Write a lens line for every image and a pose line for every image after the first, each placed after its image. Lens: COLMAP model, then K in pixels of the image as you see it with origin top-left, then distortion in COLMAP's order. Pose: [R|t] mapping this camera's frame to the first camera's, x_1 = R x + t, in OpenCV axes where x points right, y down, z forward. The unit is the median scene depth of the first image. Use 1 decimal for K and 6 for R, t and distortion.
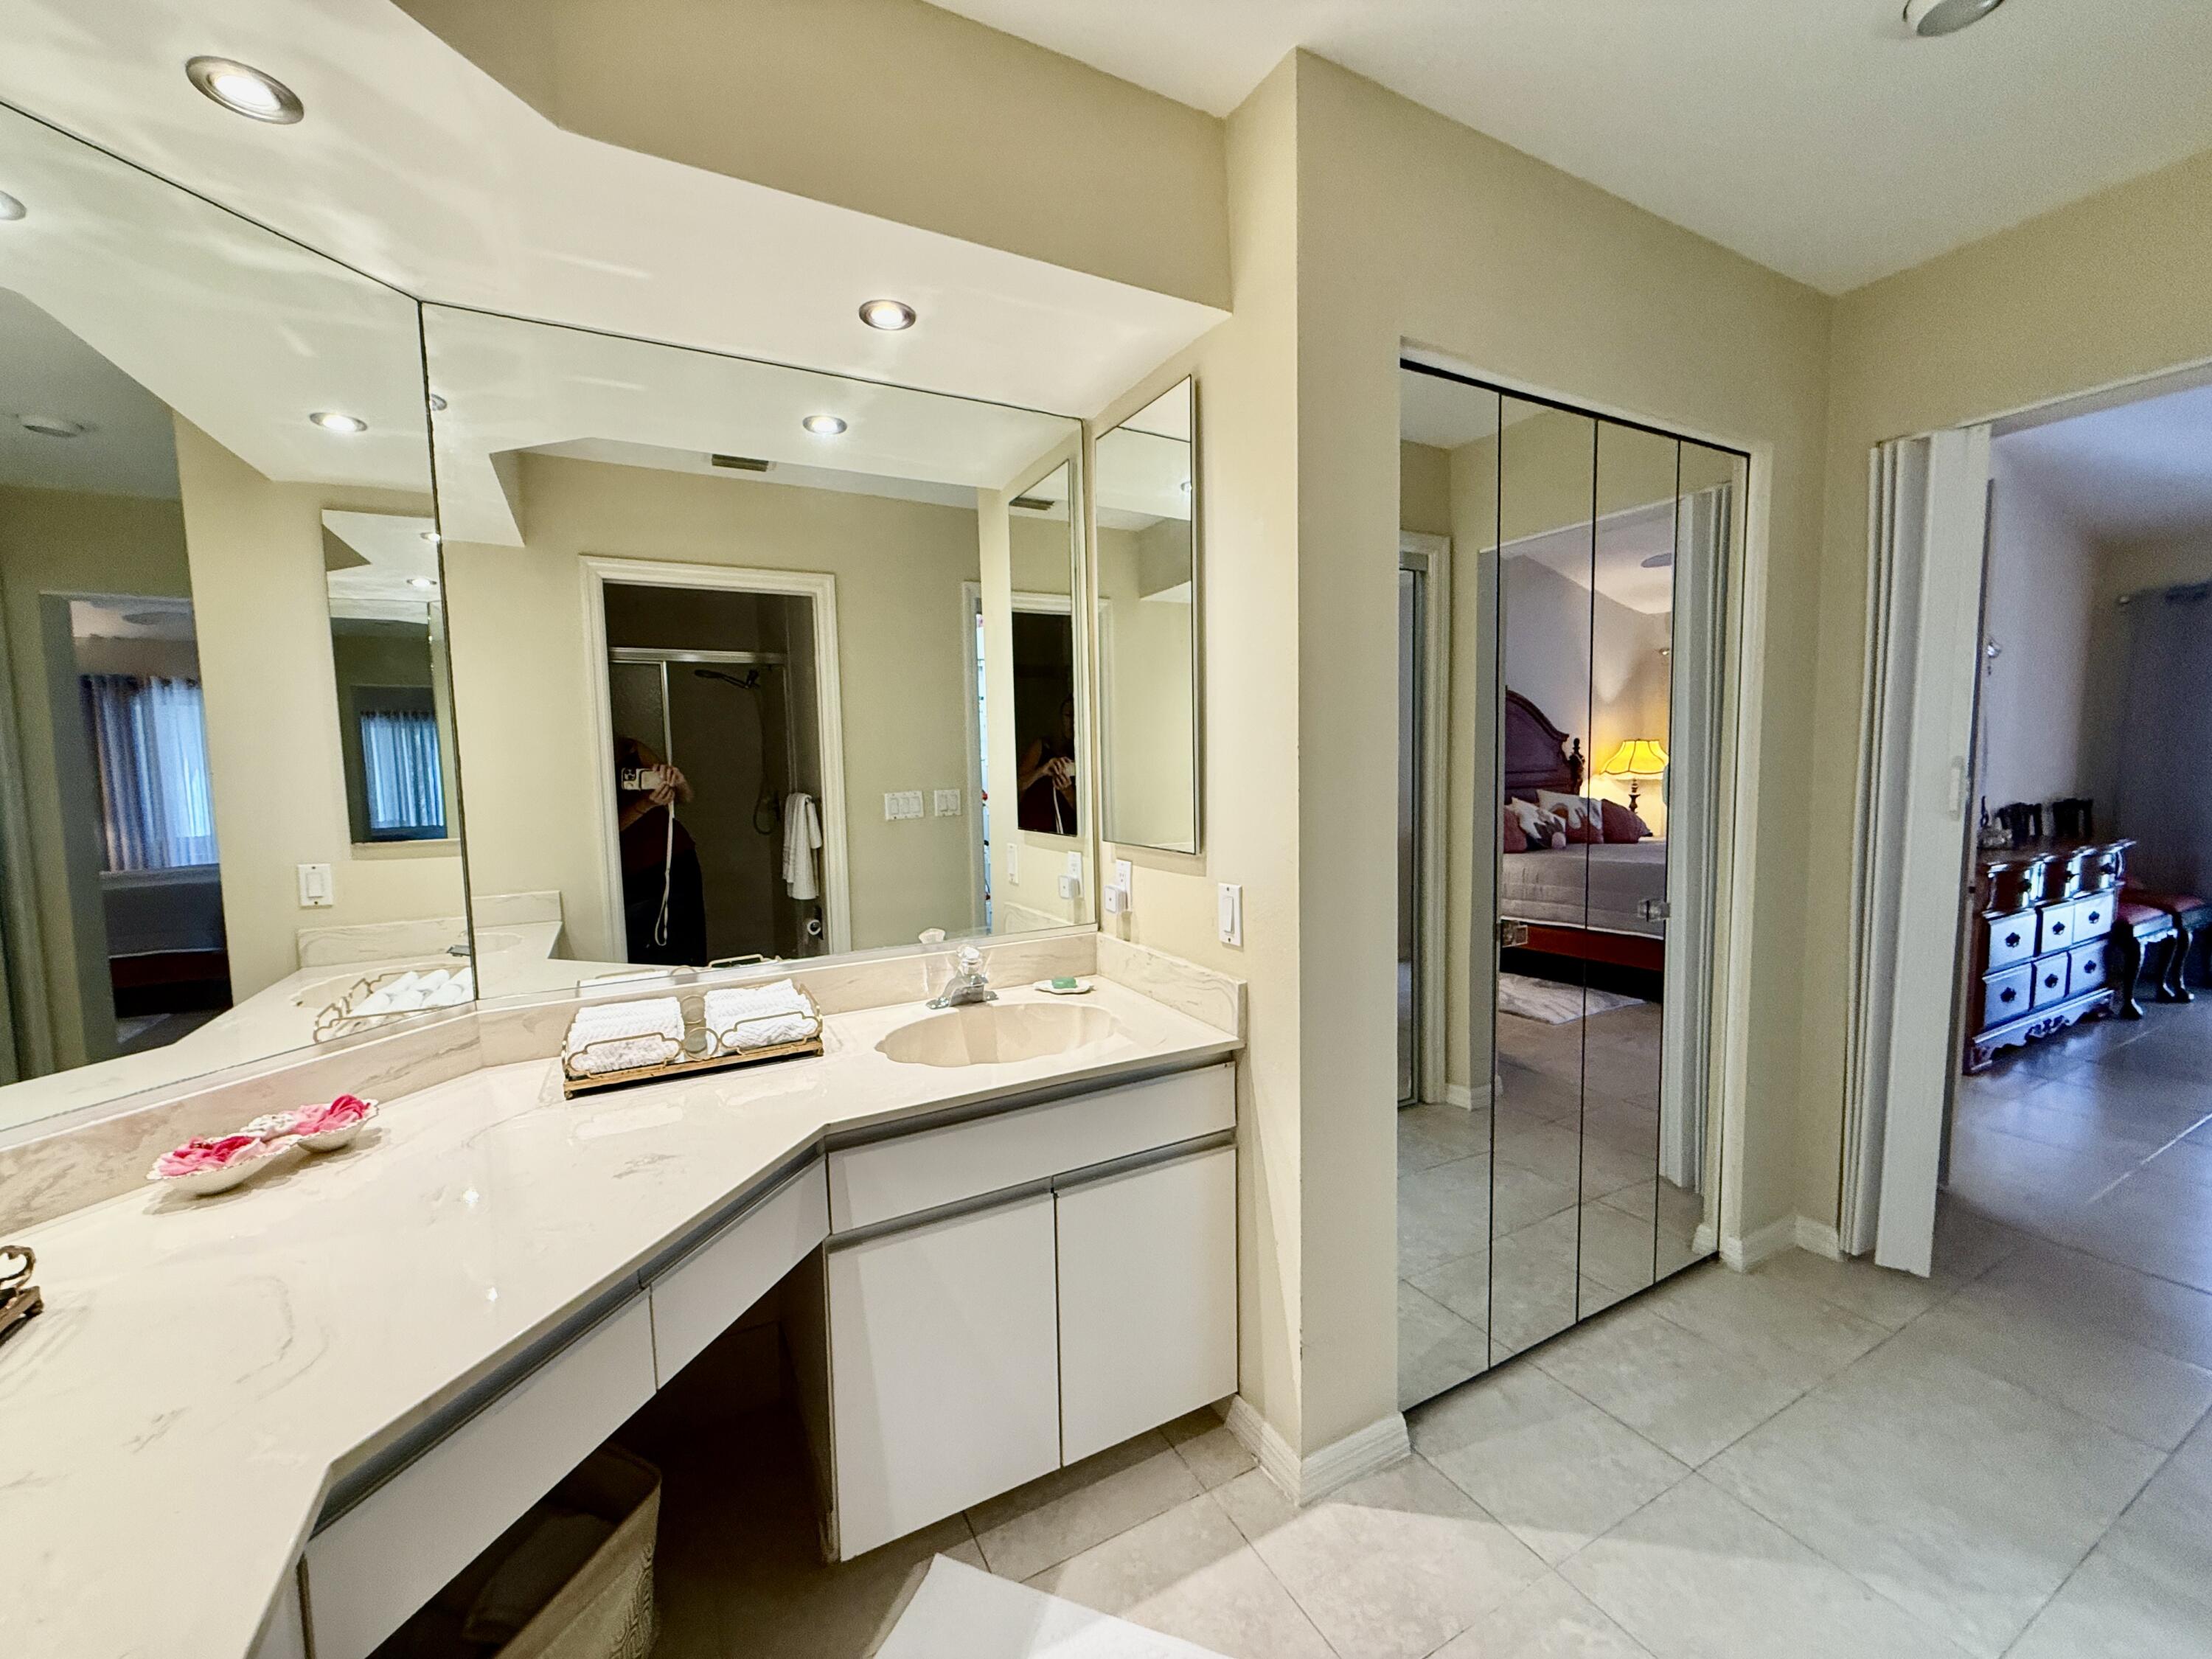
lens RADIAL K [[882.5, 0, 1103.0], [0, 882.5, 826.8], [0, 0, 1]] dist [-0.002226, 0.000443]
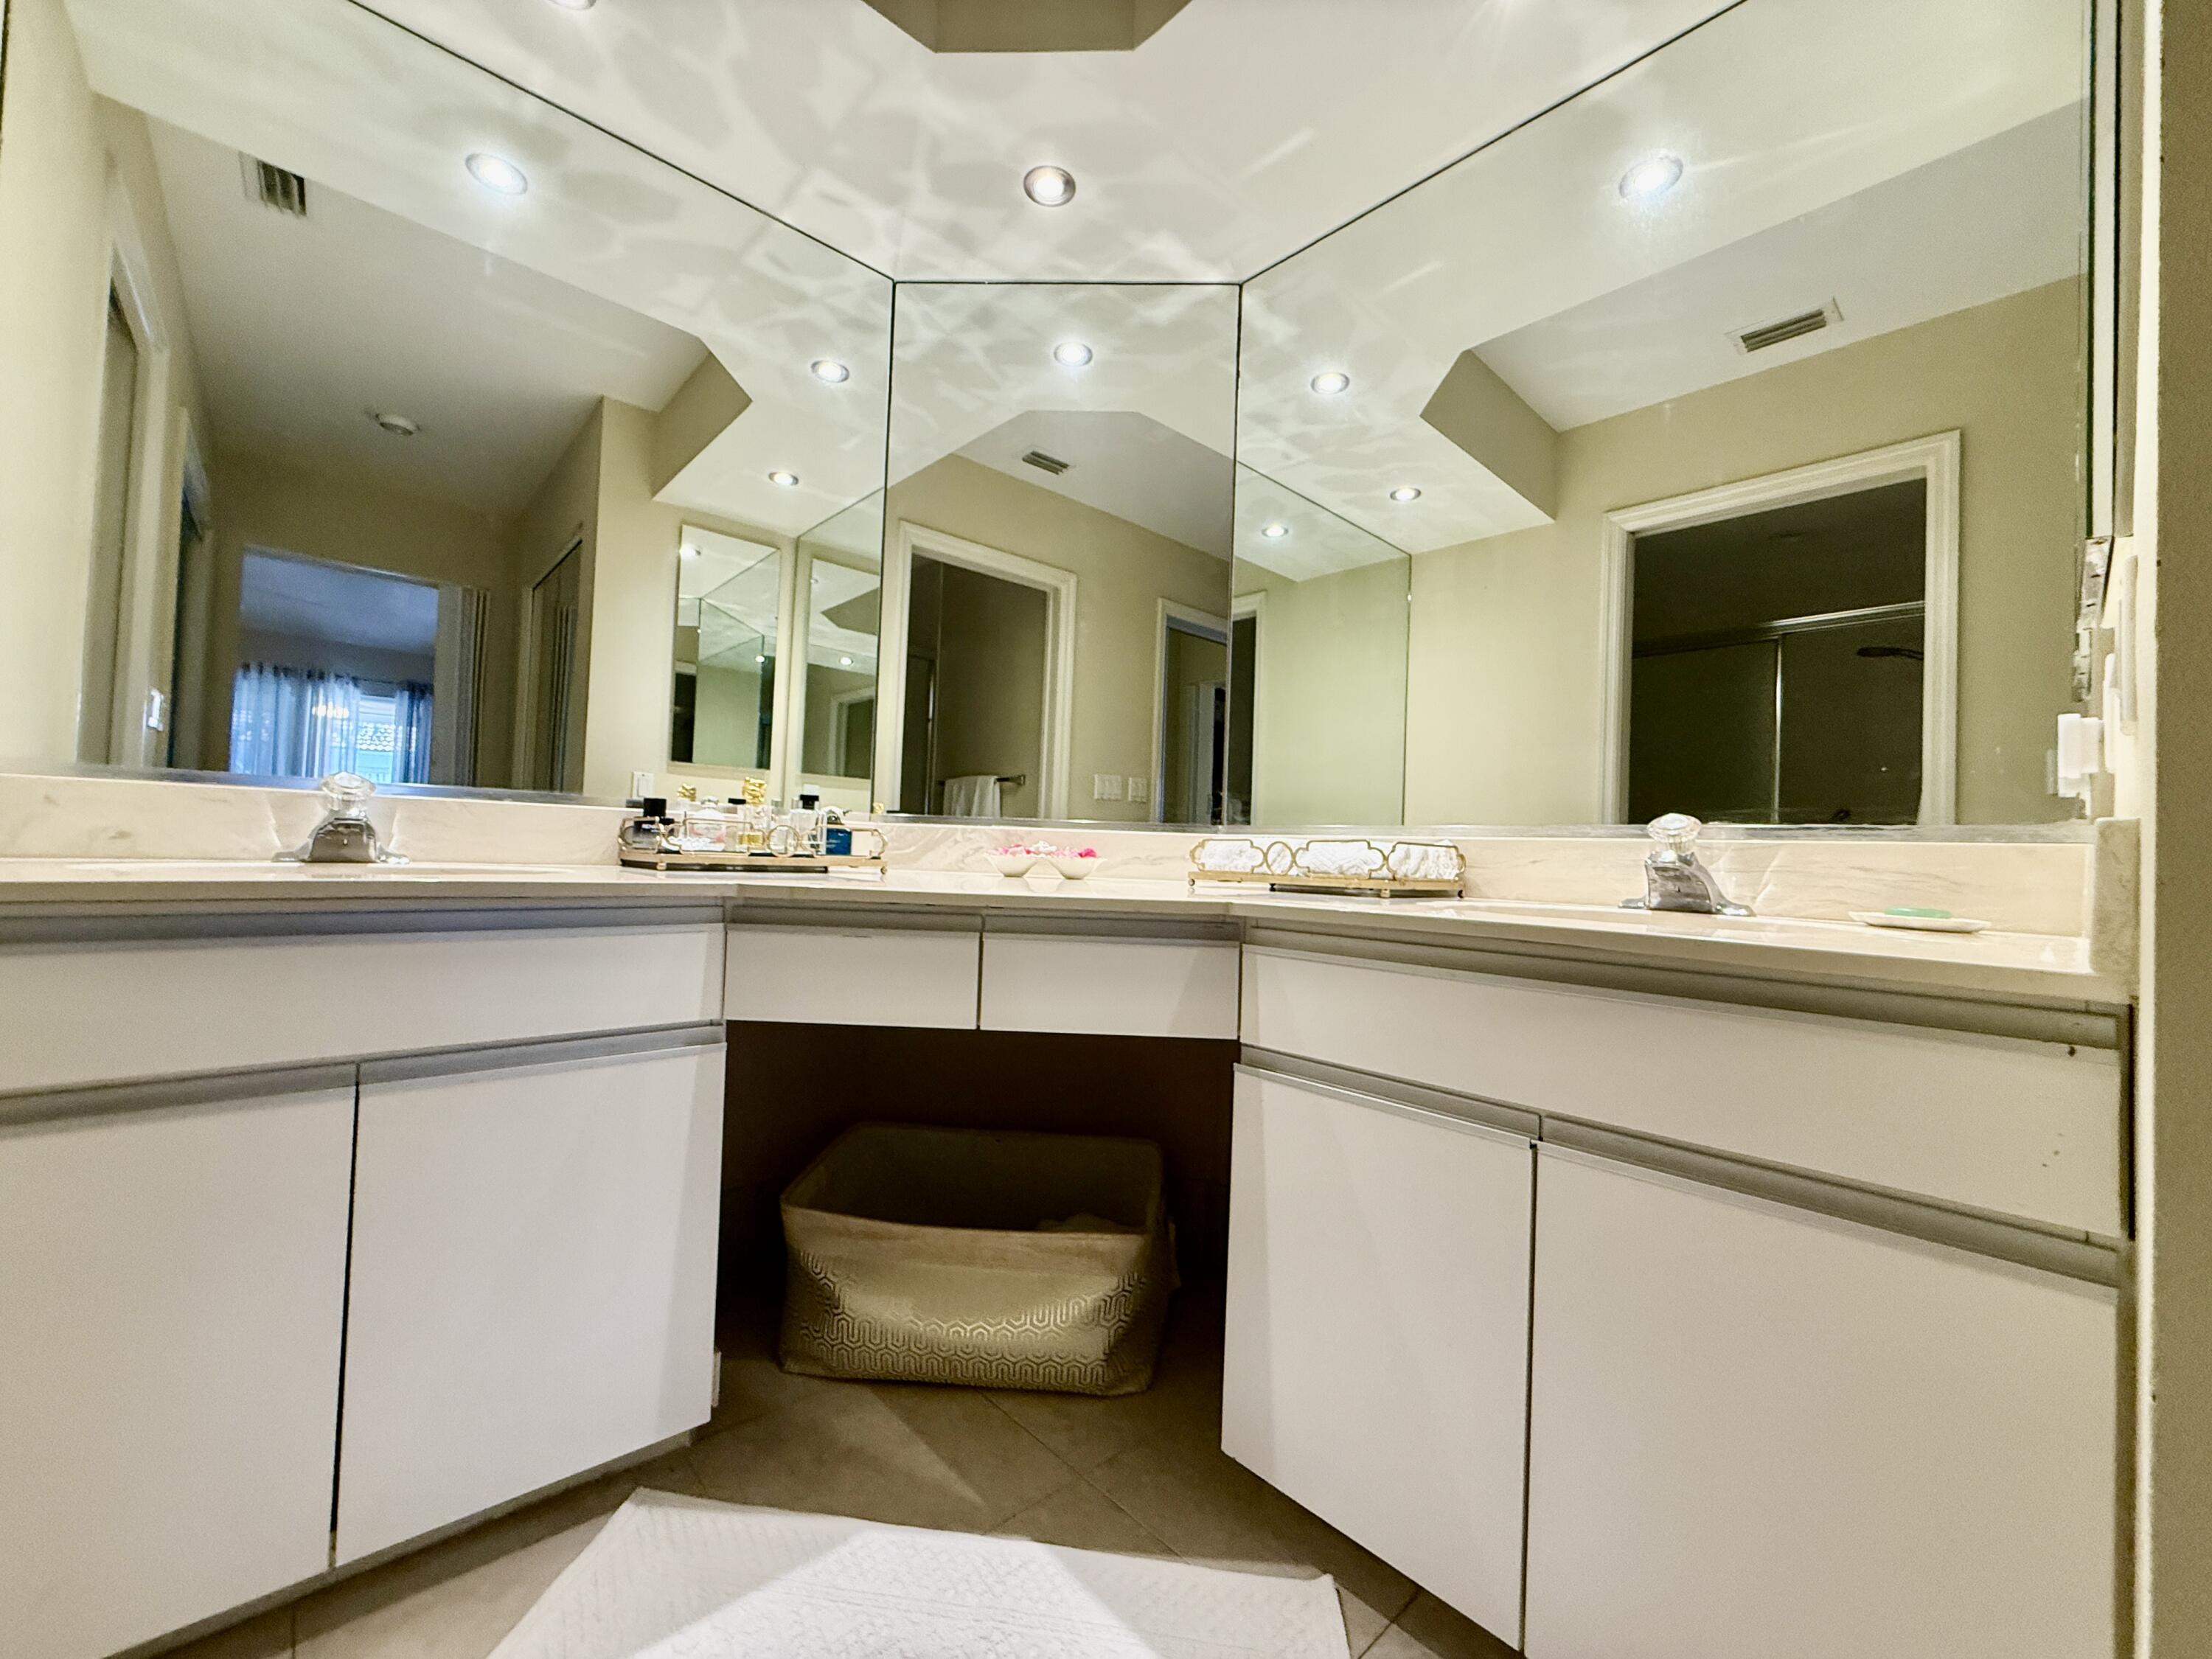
lens RADIAL K [[882.5, 0, 1099.8], [0, 882.5, 837.9], [0, 0, 1]] dist [-0.002226, 0.000443]
pose [[0.240212, 0.006842, -0.970696, 0.469715], [-0.117552, 0.992821, -0.022092, 0.283969], [0.963576, 0.119415, 0.239292, 0.603257]]
